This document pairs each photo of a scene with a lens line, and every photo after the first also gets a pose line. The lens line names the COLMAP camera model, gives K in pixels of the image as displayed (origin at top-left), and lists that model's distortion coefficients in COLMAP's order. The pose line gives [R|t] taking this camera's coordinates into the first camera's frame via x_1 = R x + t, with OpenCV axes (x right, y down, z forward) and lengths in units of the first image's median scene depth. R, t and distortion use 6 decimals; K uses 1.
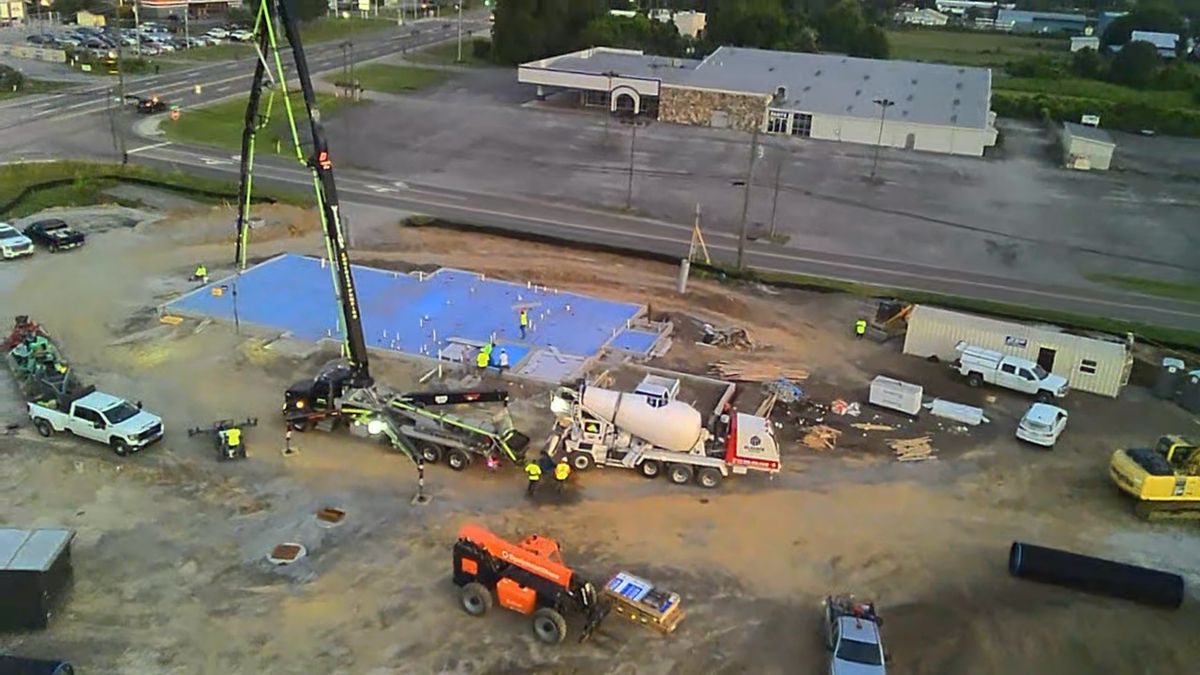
lens RADIAL K [[1039.1, 0, 600.0], [0, 1039.1, 337.5], [0, 0, 1]] dist [0.075064, -0.127480]
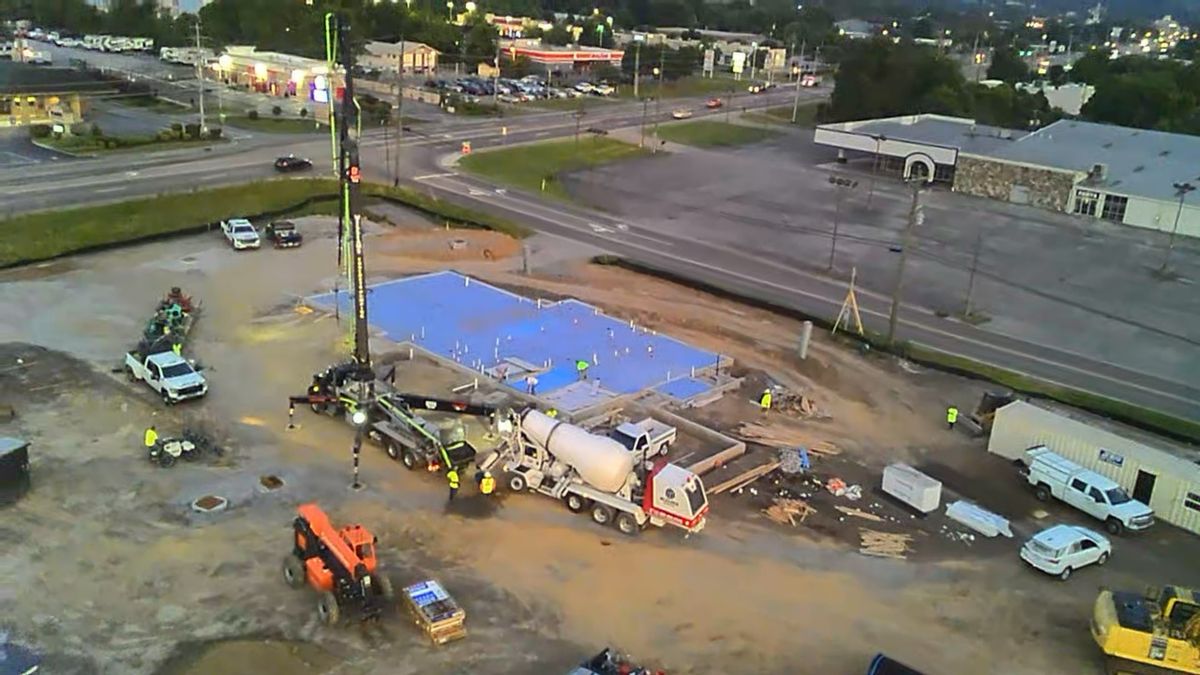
lens RADIAL K [[1039.1, 0, 600.0], [0, 1039.1, 337.5], [0, 0, 1]] dist [0.075064, -0.127480]
pose [[0.916392, 0.131827, -0.377952, 0.331606], [-0.154368, 0.987563, -0.029830, -0.003003], [0.369319, 0.085679, 0.925345, 0.056868]]
